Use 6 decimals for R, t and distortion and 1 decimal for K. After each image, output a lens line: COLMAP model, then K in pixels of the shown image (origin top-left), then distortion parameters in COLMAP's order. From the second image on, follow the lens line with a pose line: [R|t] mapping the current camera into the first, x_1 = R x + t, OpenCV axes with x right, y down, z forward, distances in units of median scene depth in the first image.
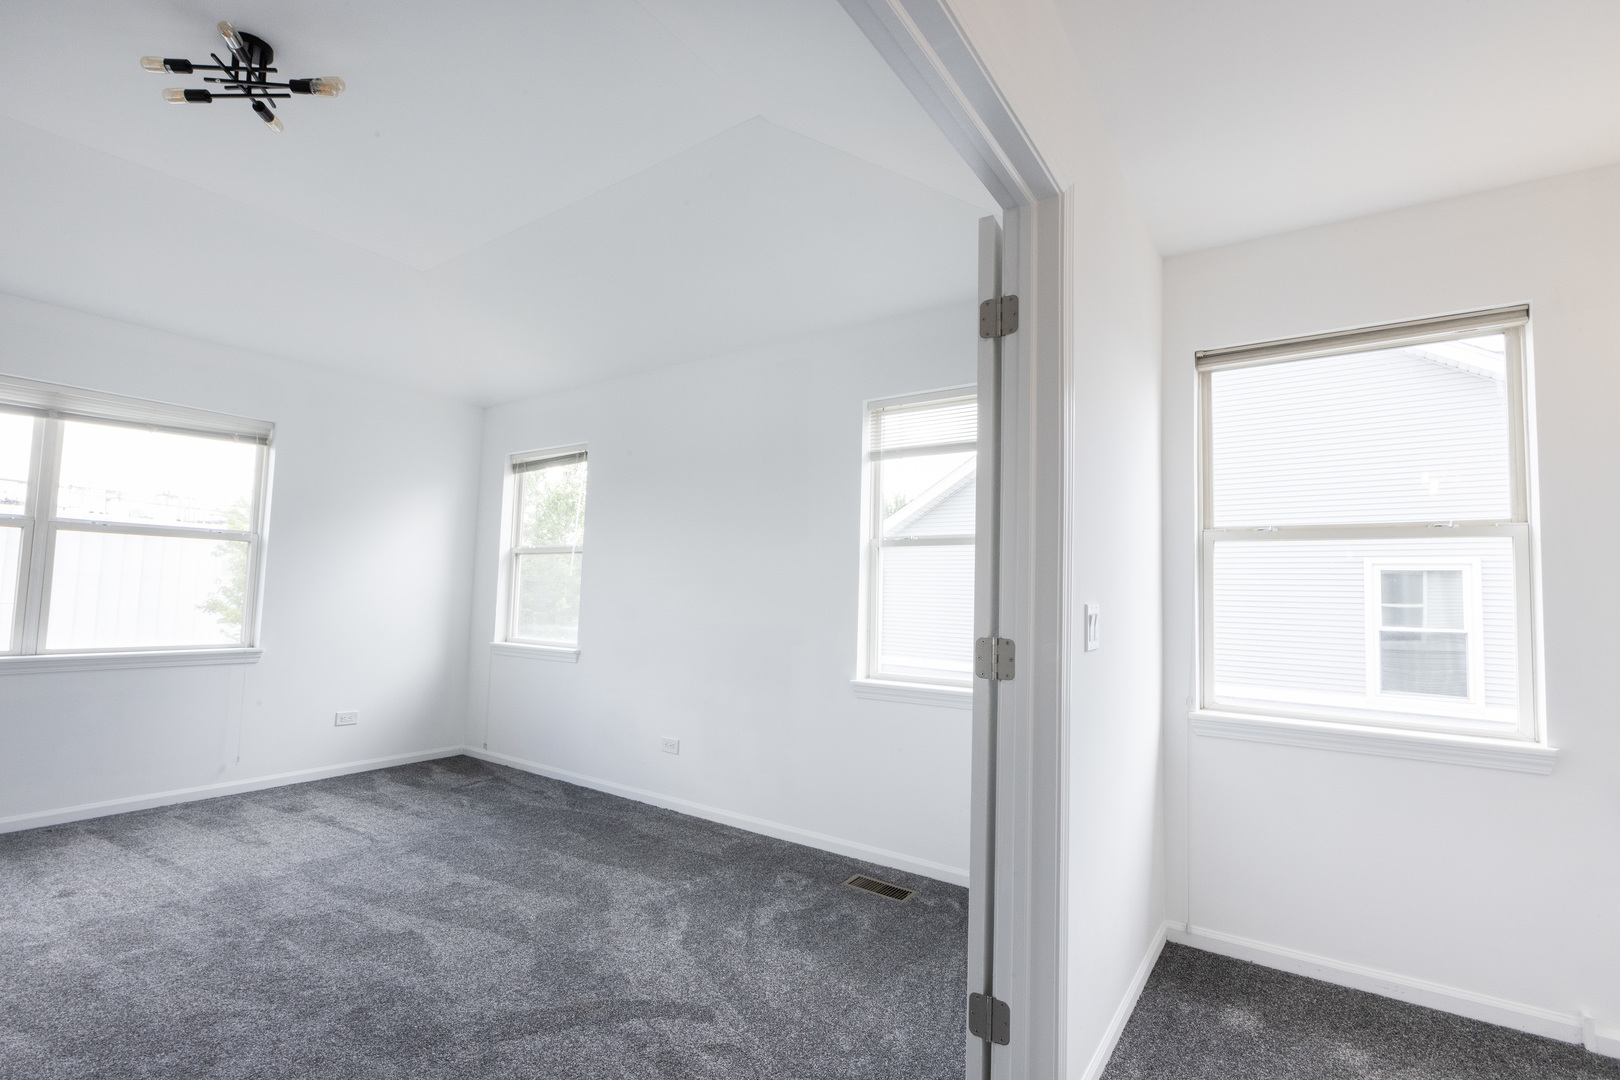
lens RADIAL K [[792.3, 0, 814.3], [0, 792.3, 541.3], [0, 0, 1]] dist [-0.002583, -0.001261]
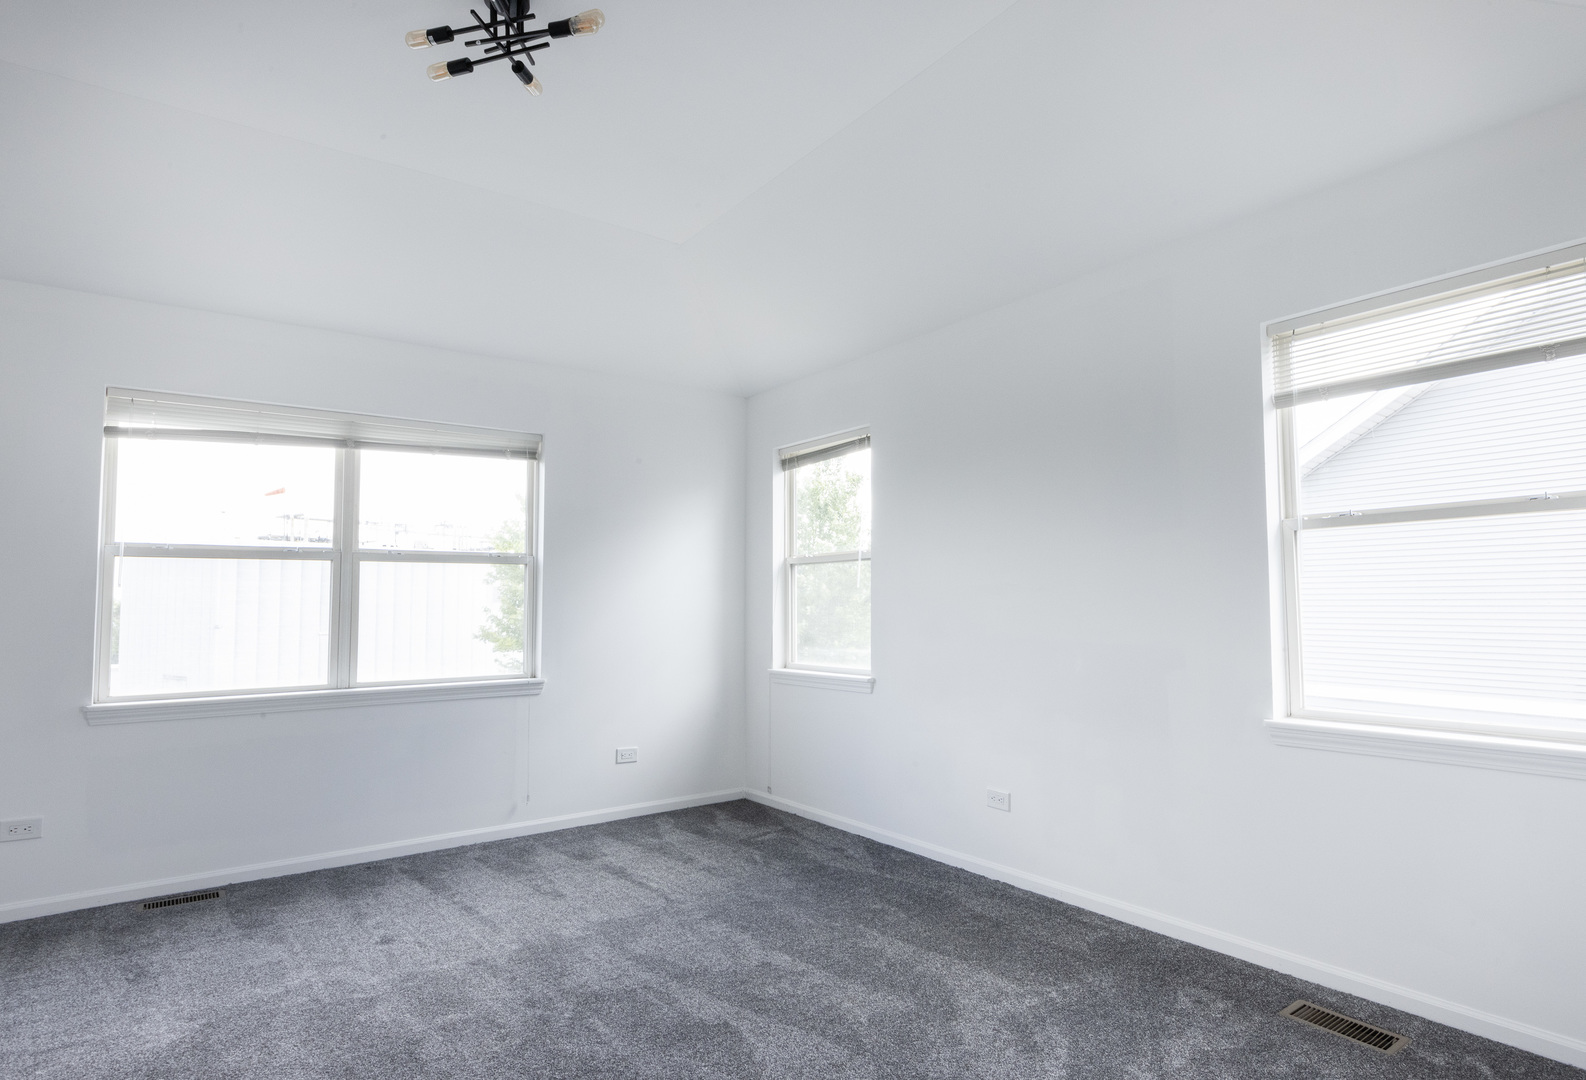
lens RADIAL K [[934.0, 0, 787.2], [0, 934.0, 549.2], [0, 0, 1]] dist [0.007276, -0.001471]
pose [[0.943099, -0.051677, -0.328472, -0.078872], [0.053505, 0.998562, -0.003476, 0.003451], [0.328179, -0.014297, 0.944507, 0.079617]]
